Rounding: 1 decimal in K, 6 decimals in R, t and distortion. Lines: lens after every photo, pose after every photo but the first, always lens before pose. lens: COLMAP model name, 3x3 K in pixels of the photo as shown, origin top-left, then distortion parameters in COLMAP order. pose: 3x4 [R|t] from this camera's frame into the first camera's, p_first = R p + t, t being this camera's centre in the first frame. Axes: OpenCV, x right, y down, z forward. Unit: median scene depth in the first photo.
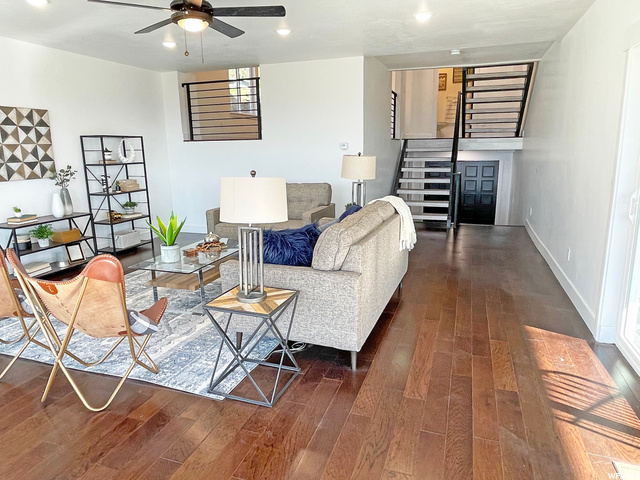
lens RADIAL K [[432.0, 0, 318.8], [0, 432.0, 240.3], [0, 0, 1]] dist [-0.000362, -0.000499]
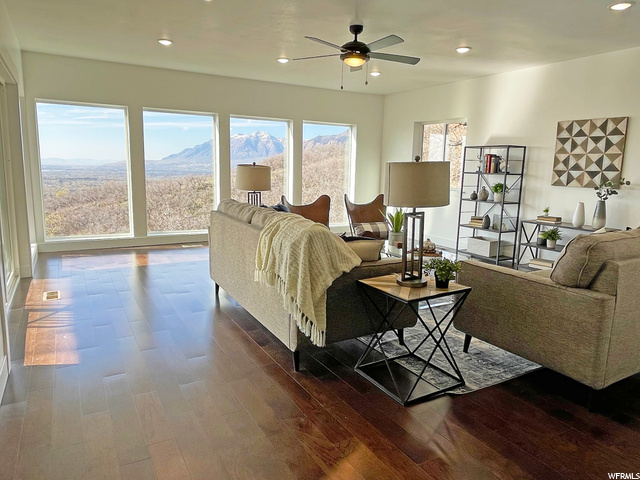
lens RADIAL K [[432.0, 0, 318.9], [0, 432.0, 237.3], [0, 0, 1]] dist [-0.000362, -0.000499]
pose [[-0.648222, 0.145458, -0.747429, 0.552924], [-0.157887, 0.934576, 0.318809, -0.264699], [0.744903, 0.324668, -0.582847, 1.192364]]
